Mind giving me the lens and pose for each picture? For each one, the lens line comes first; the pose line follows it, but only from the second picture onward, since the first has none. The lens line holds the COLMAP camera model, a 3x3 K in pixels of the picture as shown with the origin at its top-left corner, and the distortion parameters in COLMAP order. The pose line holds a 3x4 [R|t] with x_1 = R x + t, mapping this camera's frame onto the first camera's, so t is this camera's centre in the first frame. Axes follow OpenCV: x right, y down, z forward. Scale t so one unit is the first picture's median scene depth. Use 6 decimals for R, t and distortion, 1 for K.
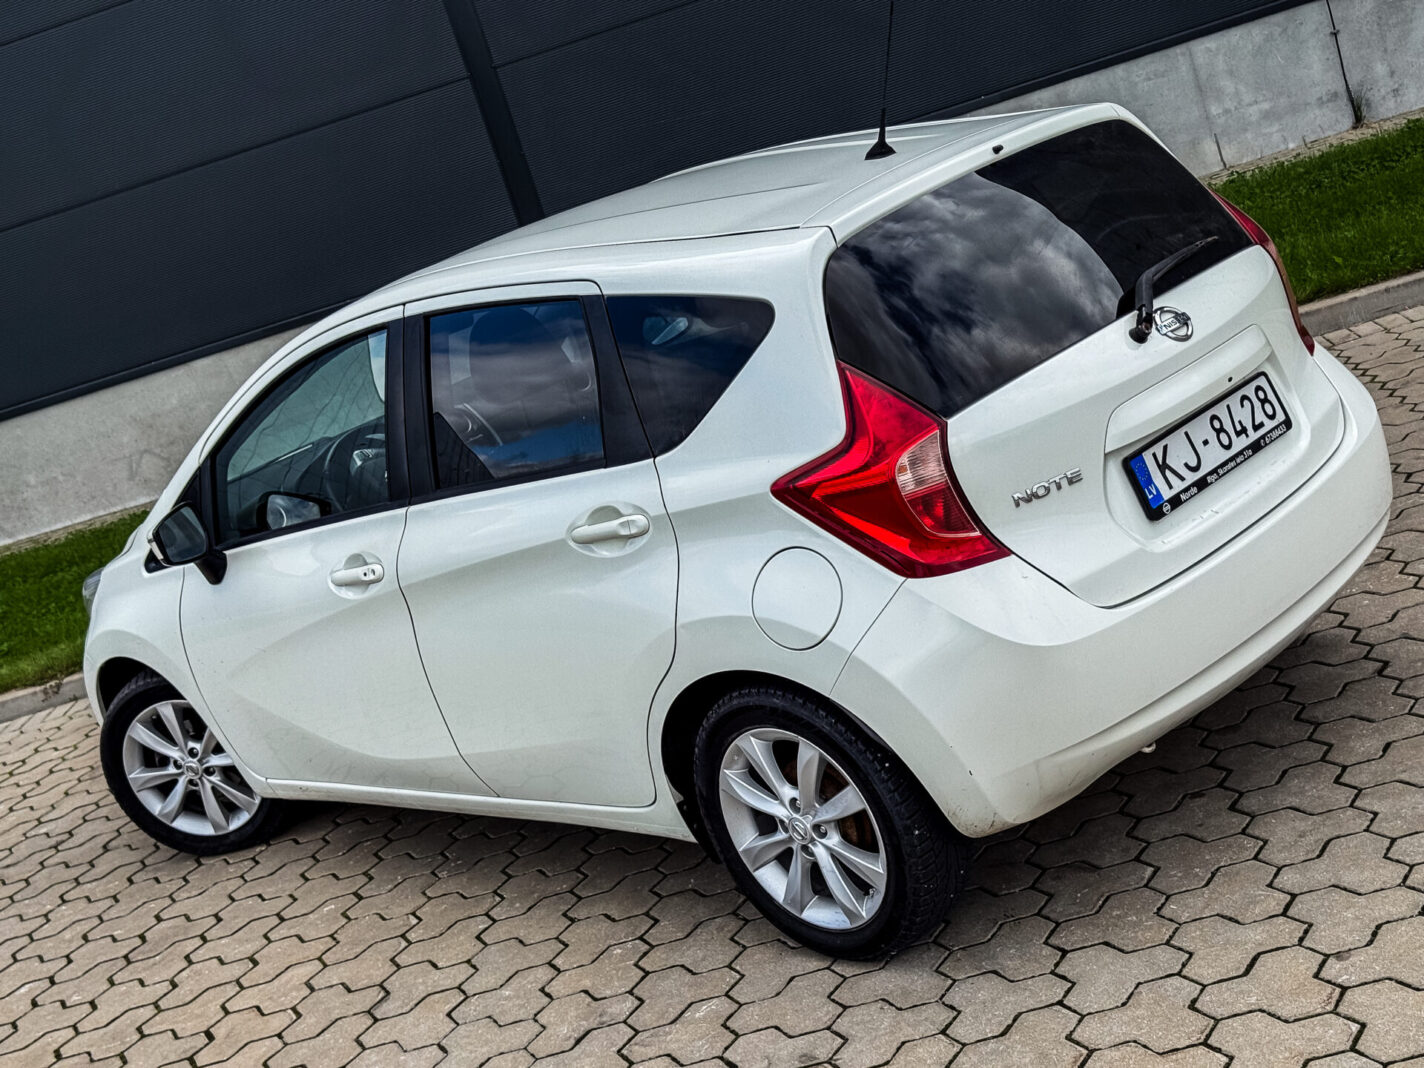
lens RADIAL K [[2028.5, 0, 721.6], [0, 2028.5, 530.4], [0, 0, 1]] dist [0.021730, 0.000000]
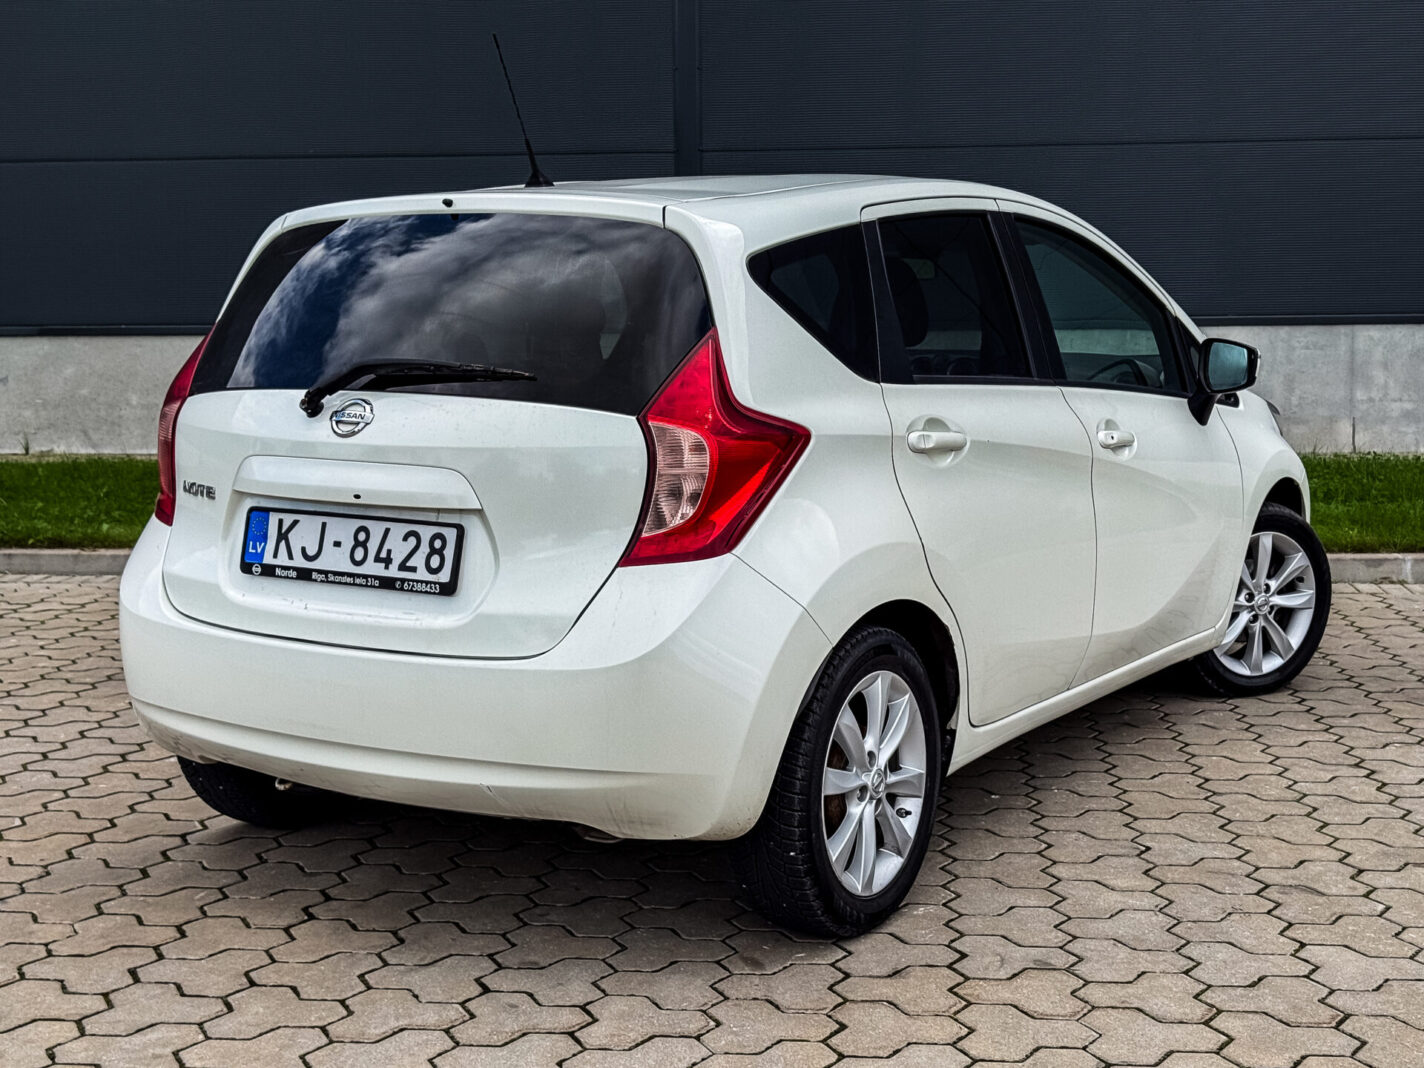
lens RADIAL K [[2028.5, 0, 703.7], [0, 2028.5, 540.1], [0, 0, 1]] dist [0.021730, 0.000000]
pose [[0.209232, 0.420244, -0.882959, 1.095971], [-0.294555, 0.888092, 0.352887, -0.425088], [0.932448, 0.186245, 0.309602, 0.840810]]
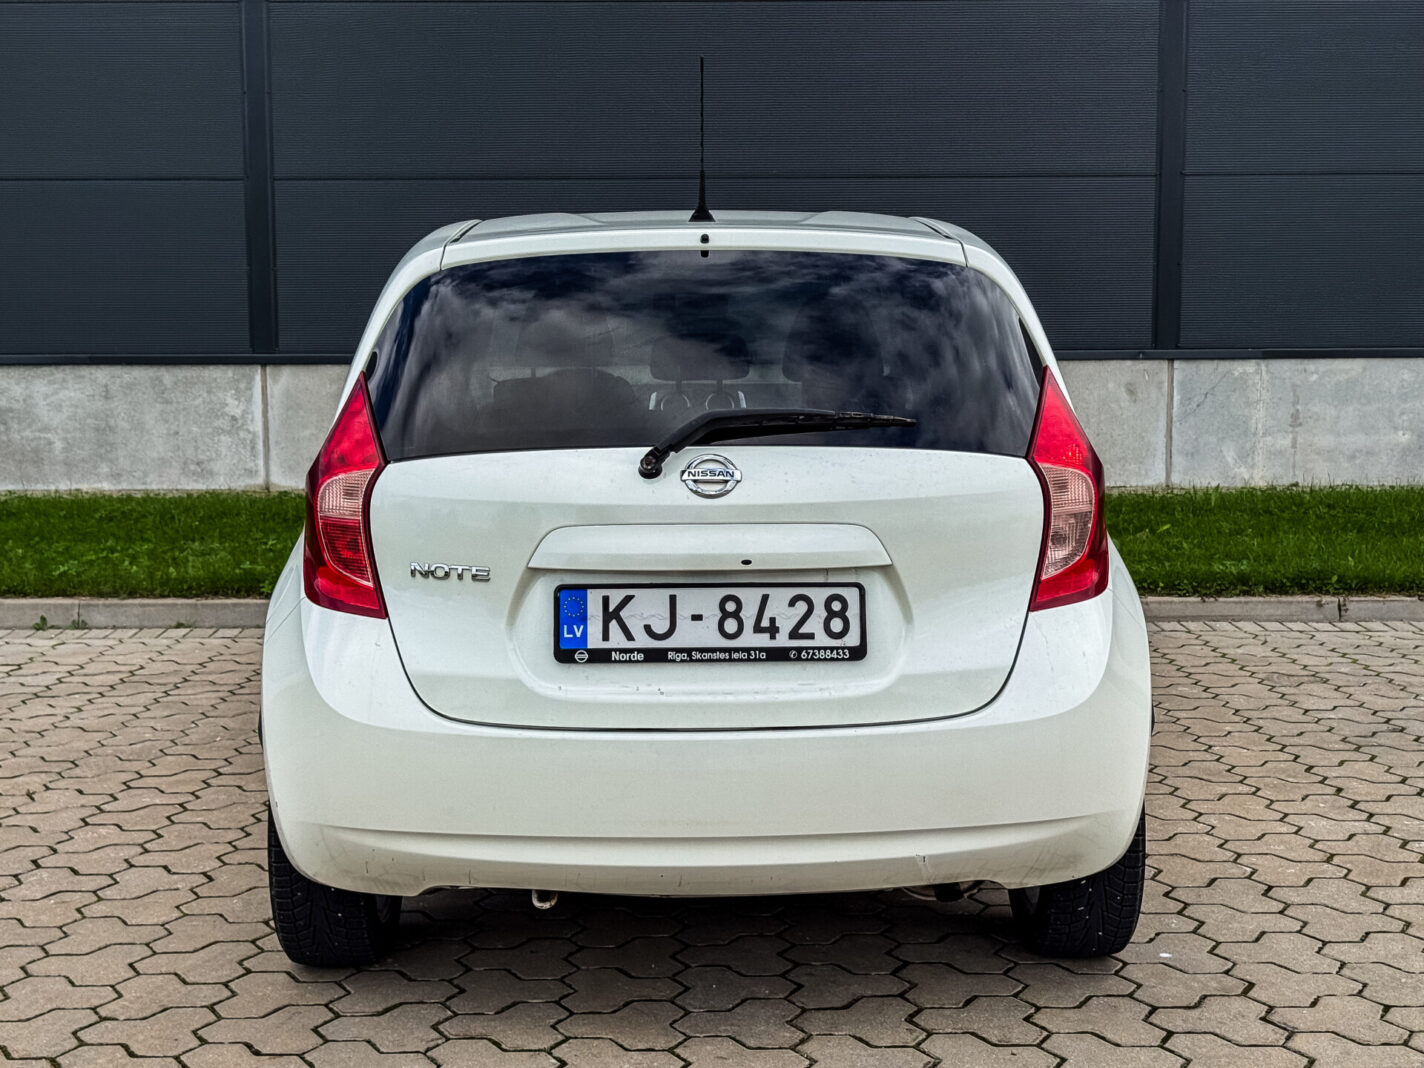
lens RADIAL K [[2028.5, 0, 720.2], [0, 2028.5, 532.6], [0, 0, 1]] dist [0.021730, 0.000000]
pose [[0.689860, 0.374116, -0.619783, 0.747718], [-0.369857, 0.918094, 0.142508, -0.198152], [0.622333, 0.130921, 0.771726, 0.325120]]
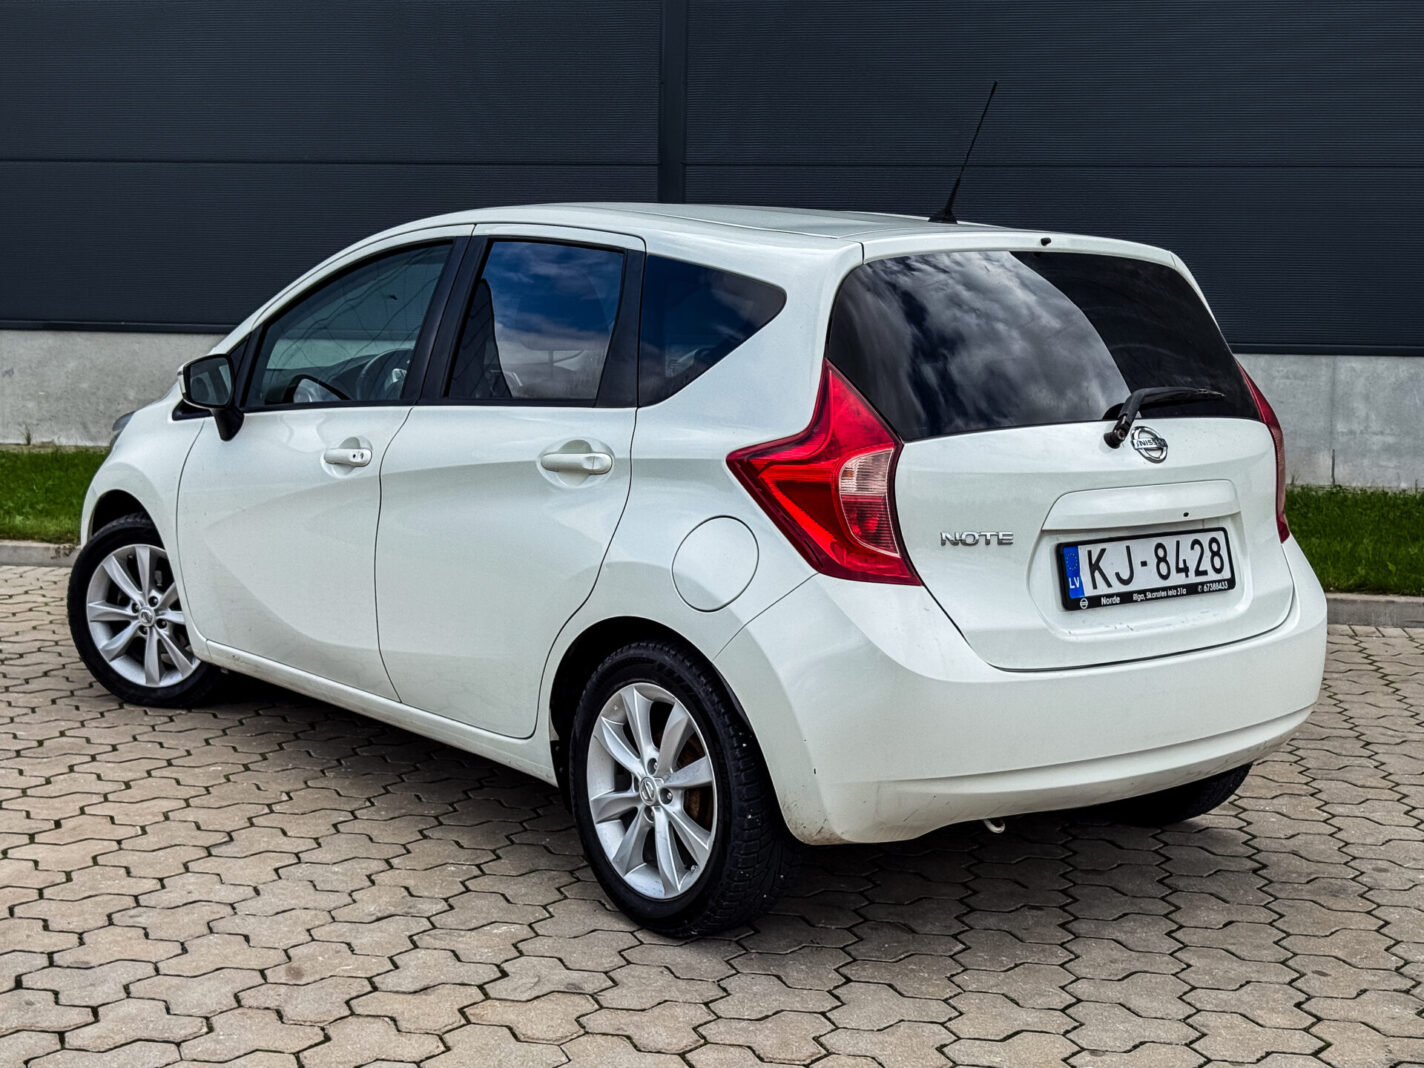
lens RADIAL K [[2028.5, 0, 706.1], [0, 2028.5, 536.5], [0, 0, 1]] dist [0.021730, 0.000000]
pose [[0.942244, 0.328613, -0.064719, 0.088609], [-0.333202, 0.939307, -0.081724, 0.099442], [0.033935, 0.098569, 0.994551, -0.033547]]
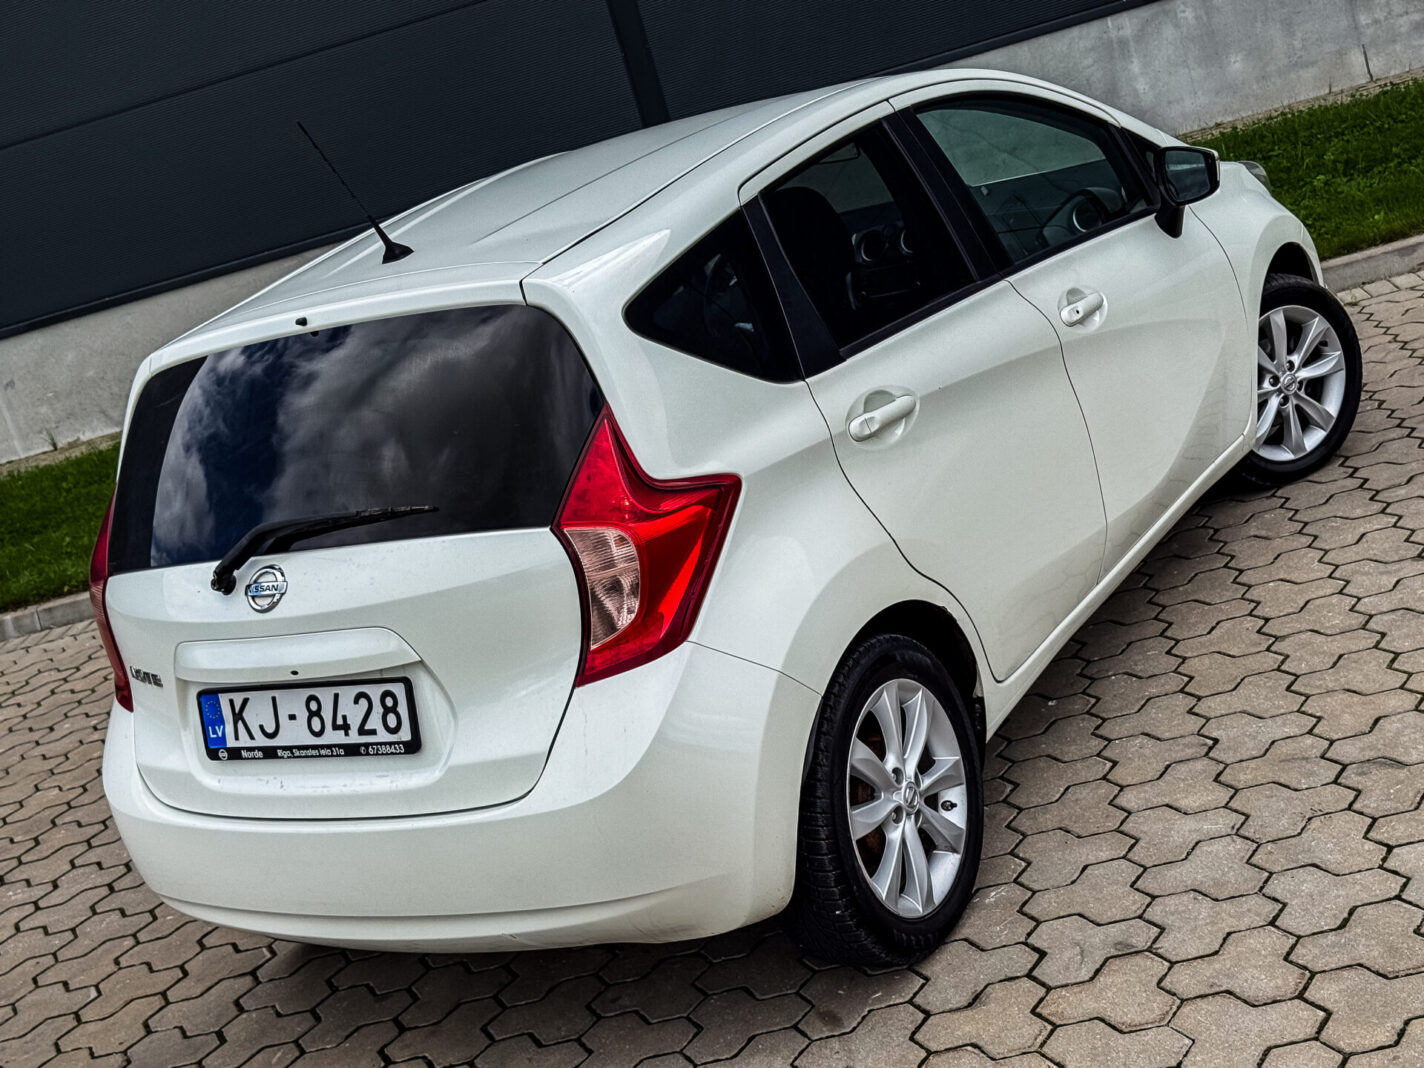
lens RADIAL K [[2028.5, 0, 707.2], [0, 2028.5, 543.6], [0, 0, 1]] dist [0.021730, 0.000000]
pose [[0.290550, 0.471103, -0.832852, 0.991845], [-0.033426, 0.874868, 0.483208, -0.545830], [0.956276, -0.112558, 0.269940, 0.915929]]
